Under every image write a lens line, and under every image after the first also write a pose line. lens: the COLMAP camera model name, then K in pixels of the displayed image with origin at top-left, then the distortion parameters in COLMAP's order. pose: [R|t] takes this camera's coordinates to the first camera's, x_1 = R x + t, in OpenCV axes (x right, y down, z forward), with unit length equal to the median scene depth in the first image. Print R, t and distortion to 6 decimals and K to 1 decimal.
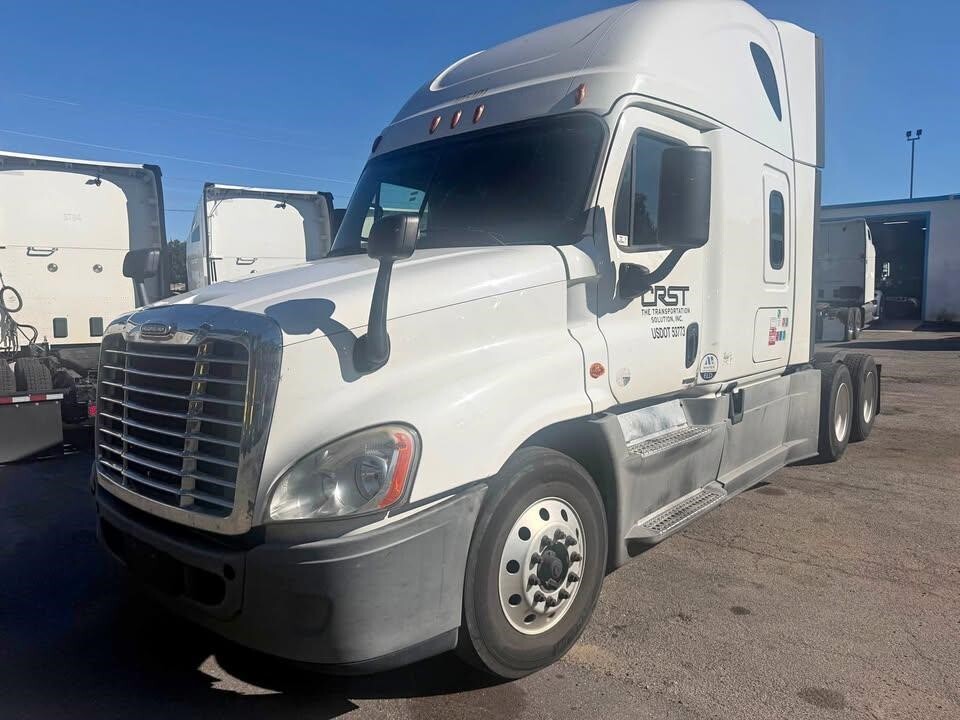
lens RADIAL K [[685.8, 0, 480.0], [0, 685.8, 360.0], [0, 0, 1]] dist [0.049298, 0.000175]
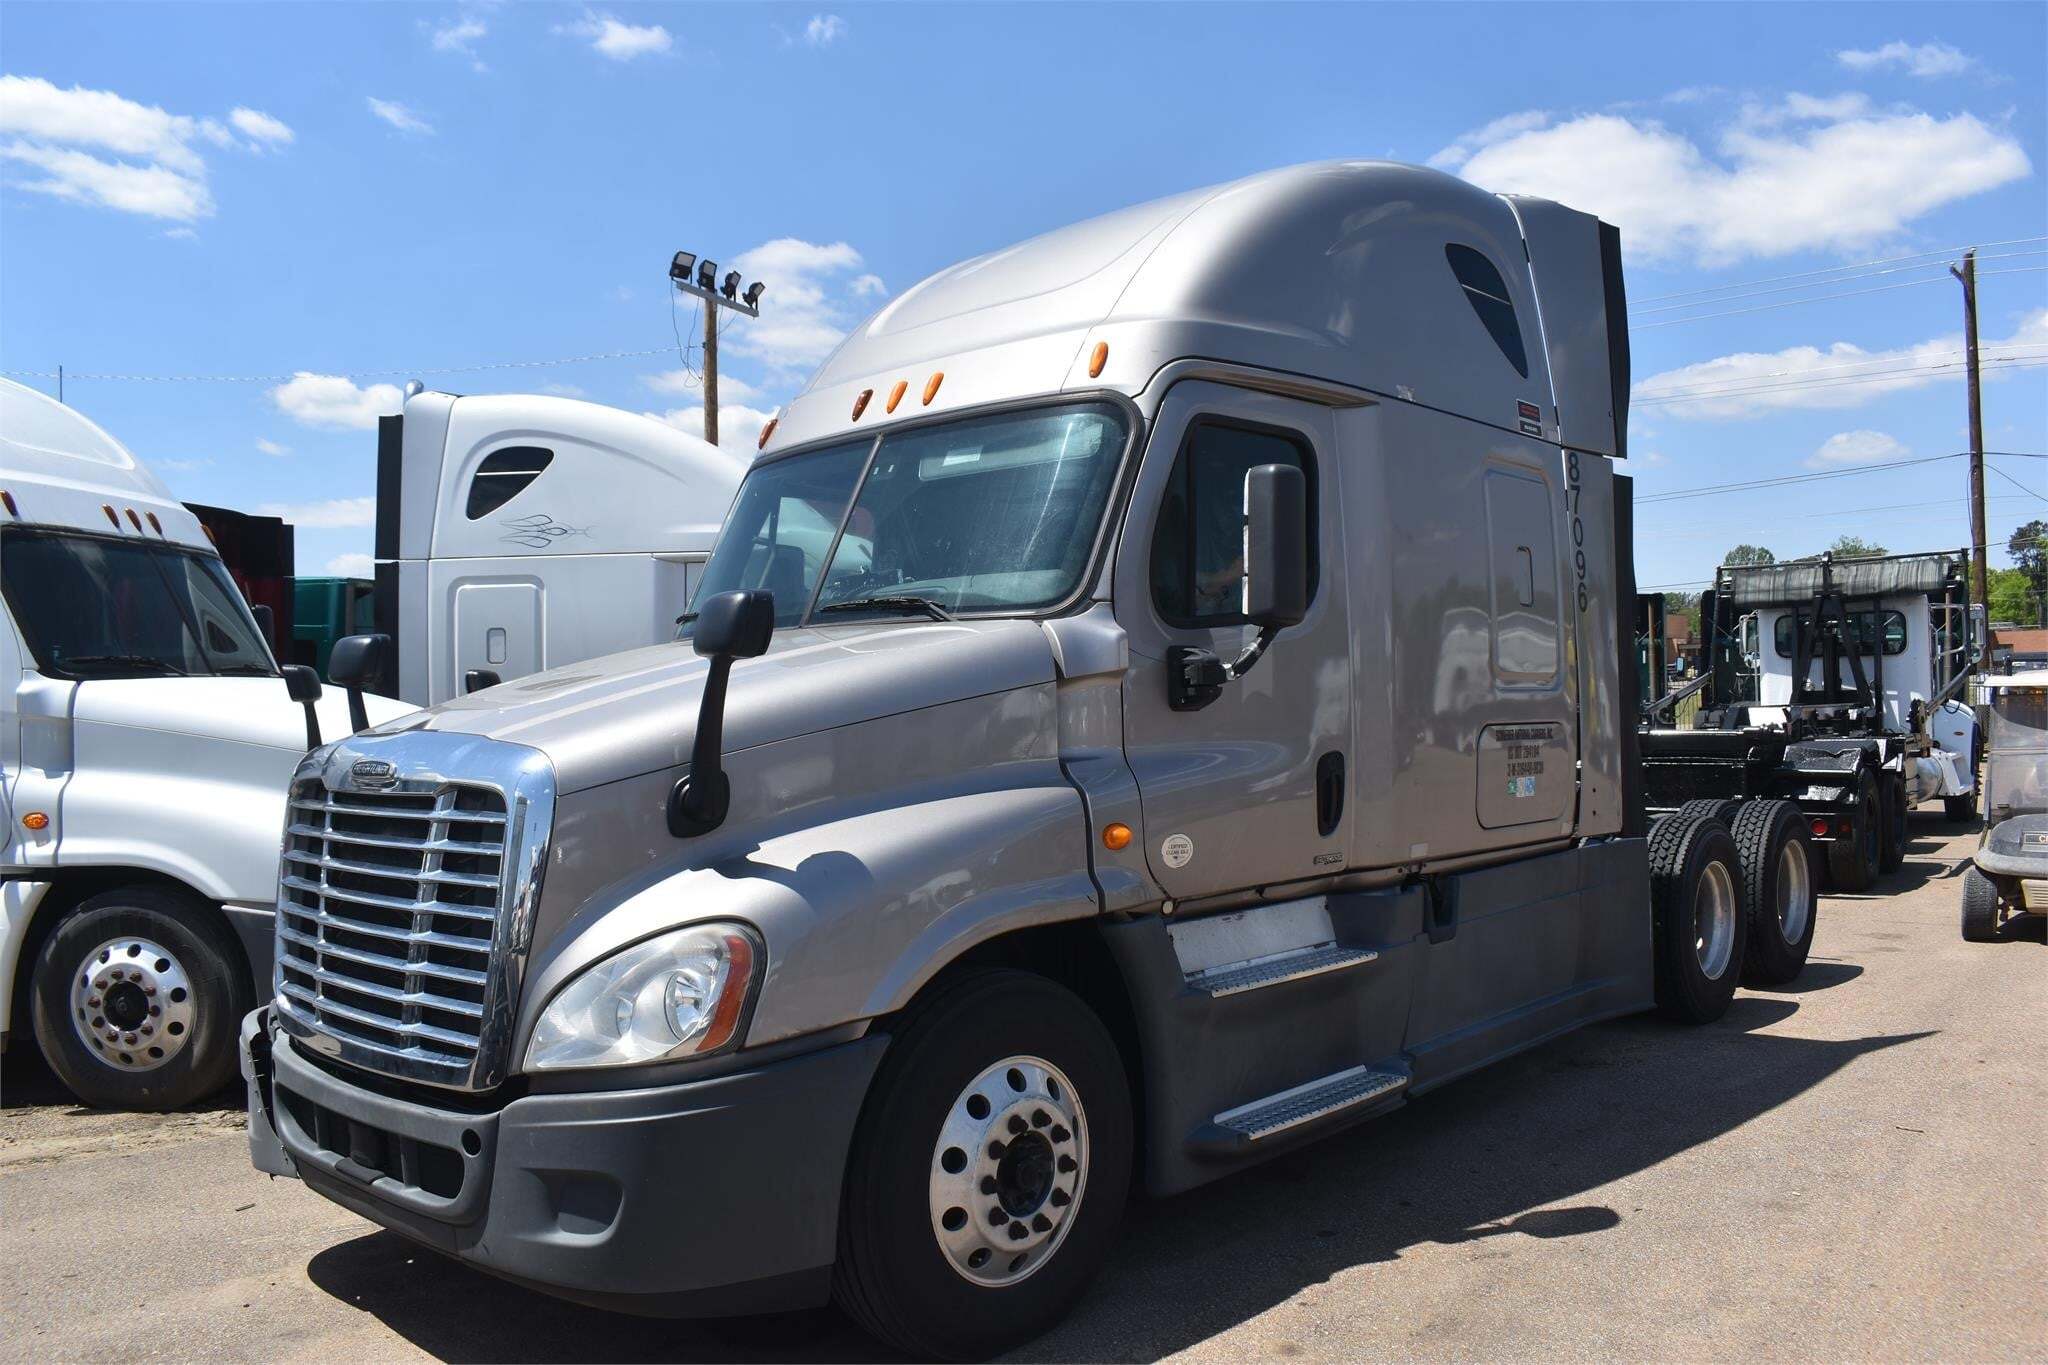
lens RADIAL K [[1521.8, 0, 980.8], [0, 1521.8, 671.4], [0, 0, 1]] dist [-0.057802, 0.004748]
pose [[0.998253, -0.010556, -0.058141, 0.143616], [0.004114, 0.993942, -0.109829, 0.019107], [0.058948, 0.109398, 0.992249, -0.294767]]
